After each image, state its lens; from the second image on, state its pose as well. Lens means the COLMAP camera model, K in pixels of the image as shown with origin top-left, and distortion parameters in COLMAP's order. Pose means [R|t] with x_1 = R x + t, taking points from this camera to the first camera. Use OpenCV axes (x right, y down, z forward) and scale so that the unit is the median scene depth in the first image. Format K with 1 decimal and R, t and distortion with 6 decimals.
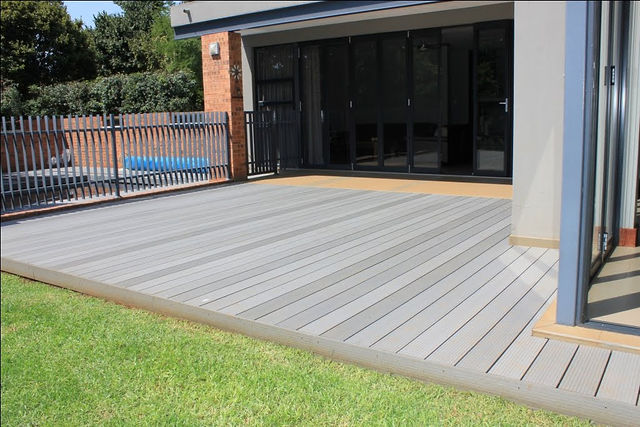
lens RADIAL K [[617.0, 0, 320.0], [0, 617.0, 247.1], [0, 0, 1]] dist [-0.148342, 0.144636]
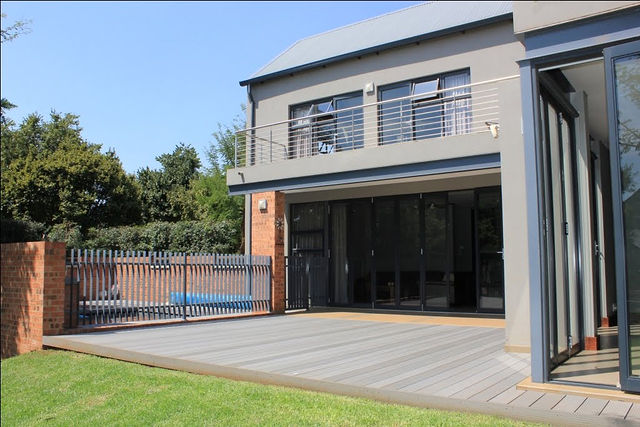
lens RADIAL K [[617.0, 0, 320.0], [0, 617.0, 247.1], [0, 0, 1]] dist [-0.148342, 0.144636]
pose [[0.999623, 0.026070, -0.008635, -0.040179], [-0.027386, 0.969710, -0.242720, 0.046540], [0.002046, 0.242865, 0.970058, -0.156934]]
